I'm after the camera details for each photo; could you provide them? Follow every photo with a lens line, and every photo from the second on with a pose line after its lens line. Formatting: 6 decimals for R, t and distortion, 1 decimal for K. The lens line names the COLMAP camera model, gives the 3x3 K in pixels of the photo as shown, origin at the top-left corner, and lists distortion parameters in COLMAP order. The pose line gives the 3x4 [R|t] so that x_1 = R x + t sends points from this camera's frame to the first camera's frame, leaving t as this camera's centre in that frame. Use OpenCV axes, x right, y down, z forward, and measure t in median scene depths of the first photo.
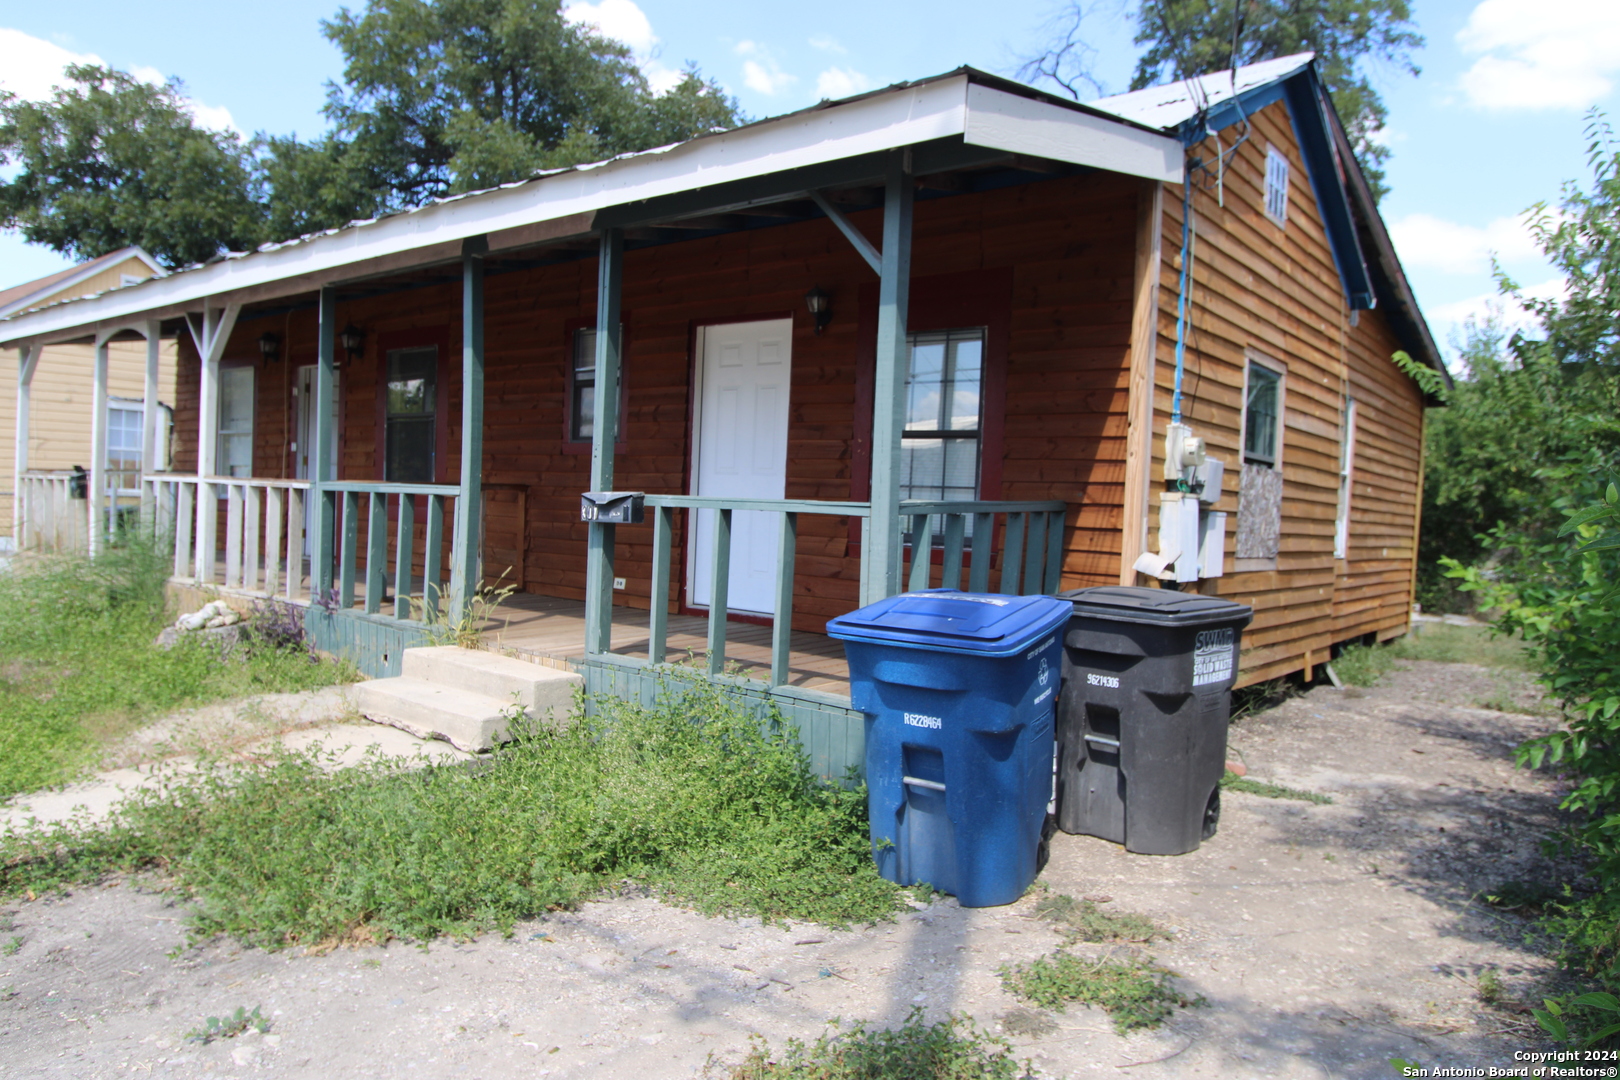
lens RADIAL K [[1077.2, 0, 807.4], [0, 1077.2, 538.2], [0, 0, 1]] dist [-0.003244, -0.002286]
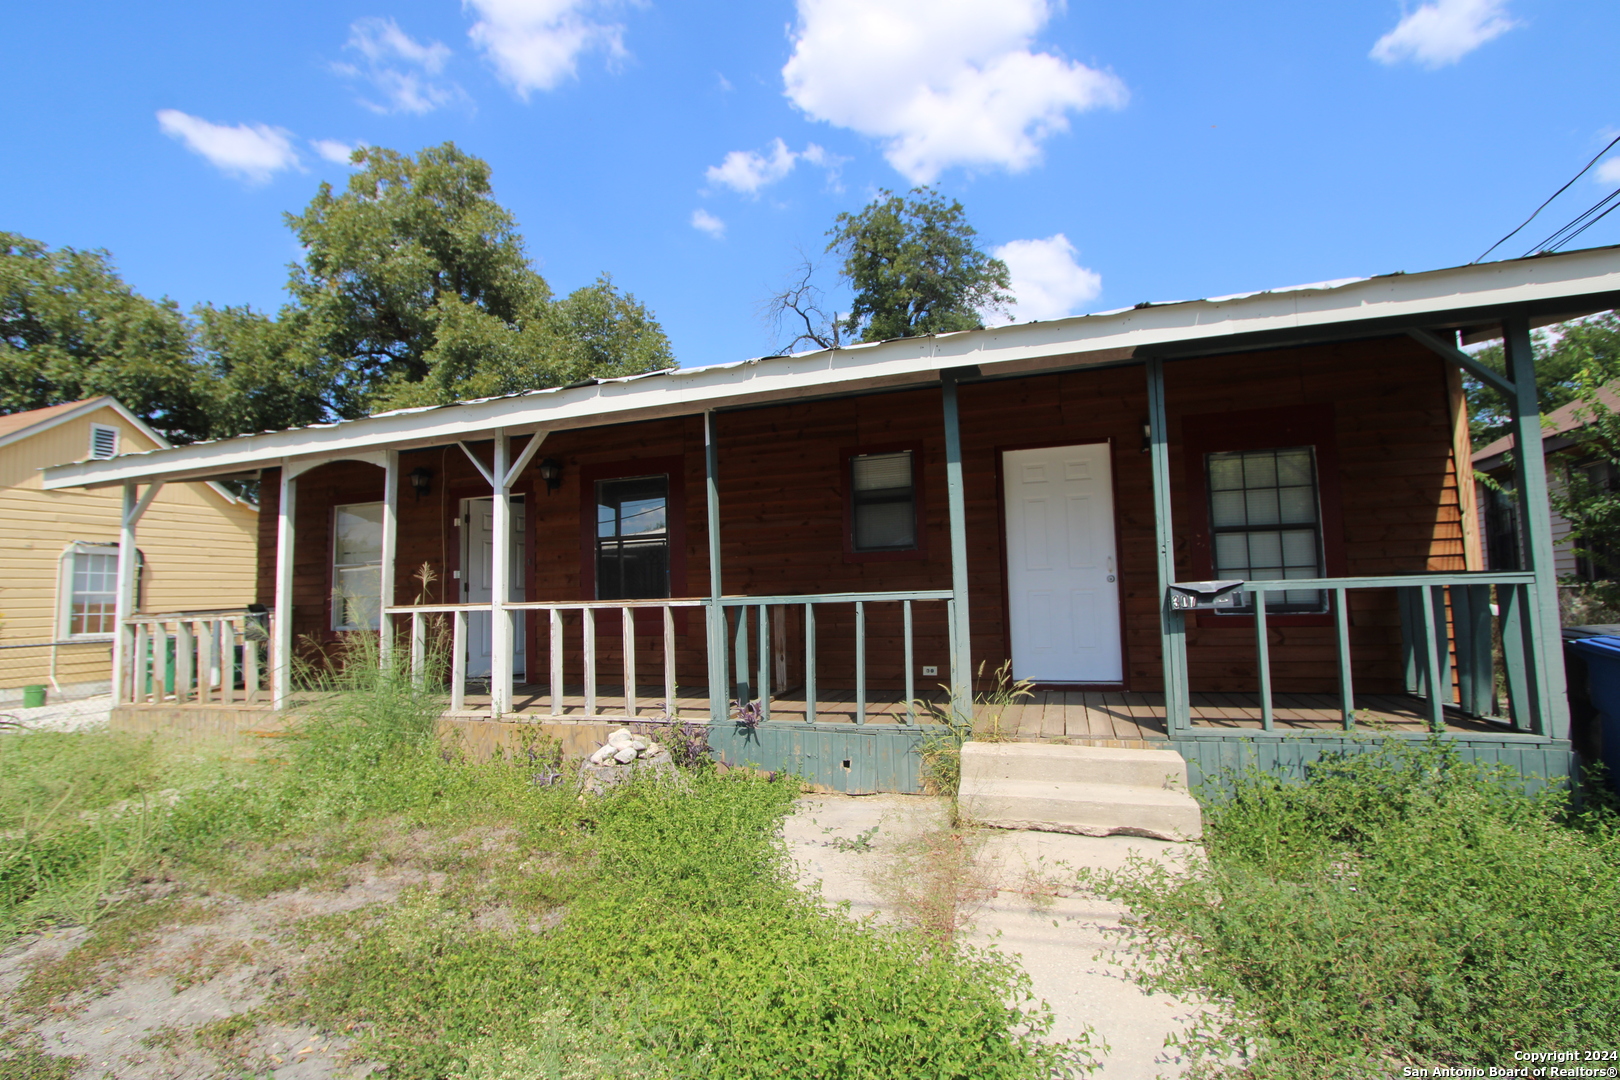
lens RADIAL K [[733.6, 0, 810.8], [0, 733.6, 548.8], [0, 0, 1]] dist [-0.014081, 0.001396]
pose [[0.934514, -0.046458, 0.352880, -0.420627], [0.079461, 0.993654, -0.079615, -0.025451], [-0.346942, 0.102441, 0.932275, 0.213087]]
